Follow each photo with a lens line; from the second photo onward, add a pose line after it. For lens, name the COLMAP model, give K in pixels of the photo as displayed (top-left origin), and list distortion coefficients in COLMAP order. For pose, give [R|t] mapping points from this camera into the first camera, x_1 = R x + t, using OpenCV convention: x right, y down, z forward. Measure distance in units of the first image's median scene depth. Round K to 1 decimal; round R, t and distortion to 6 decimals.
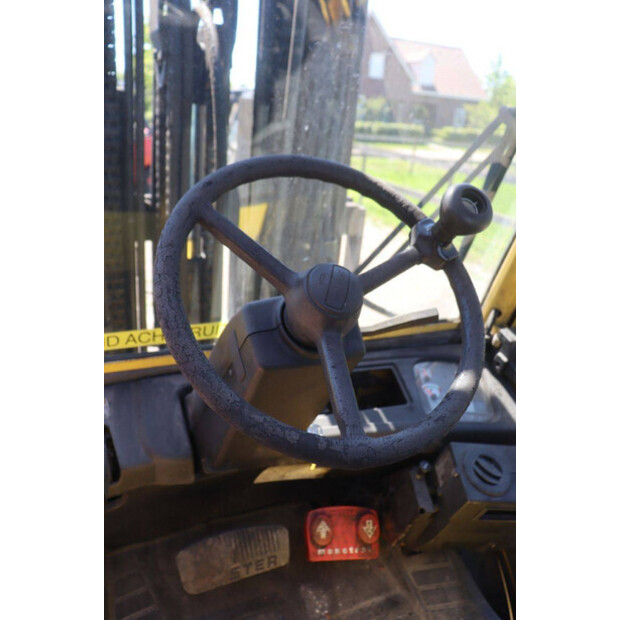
lens RADIAL K [[521.8, 0, 312.8], [0, 521.8, 308.5], [0, 0, 1]] dist [-0.125117, 0.095796]
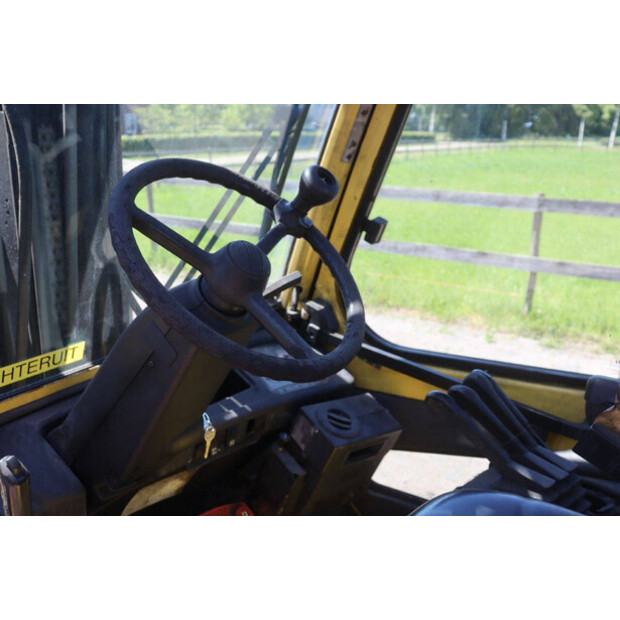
lens RADIAL K [[600.3, 0, 305.4], [0, 600.3, 308.6], [0, 0, 1]] dist [-0.049331, 0.000000]
pose [[0.852736, -0.210666, 0.477976, -0.285236], [0.237479, 0.971382, 0.004457, 0.051836], [-0.465236, 0.109709, 0.878362, -0.146750]]
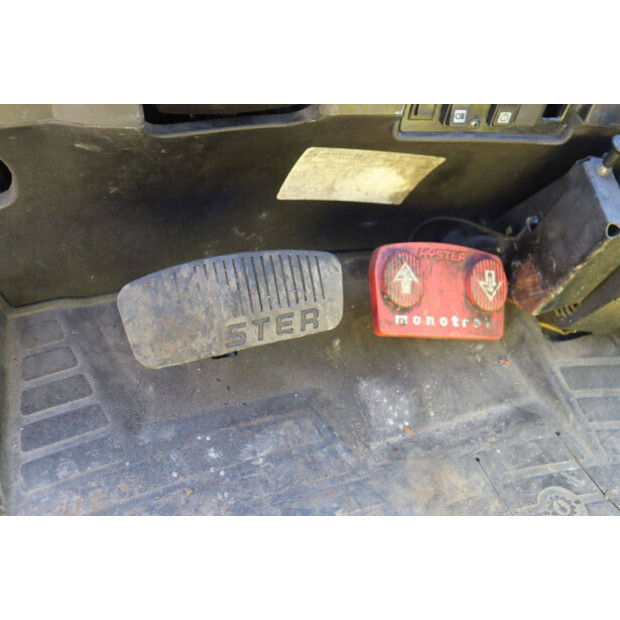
lens RADIAL K [[614.8, 0, 326.5], [0, 614.8, 299.0], [0, 0, 1]] dist [-0.053513, 0.000000]
pose [[0.998330, 0.024957, -0.052106, -0.029593], [-0.011110, 0.967984, 0.250766, 0.307212], [0.056696, -0.249768, 0.966644, 0.388893]]
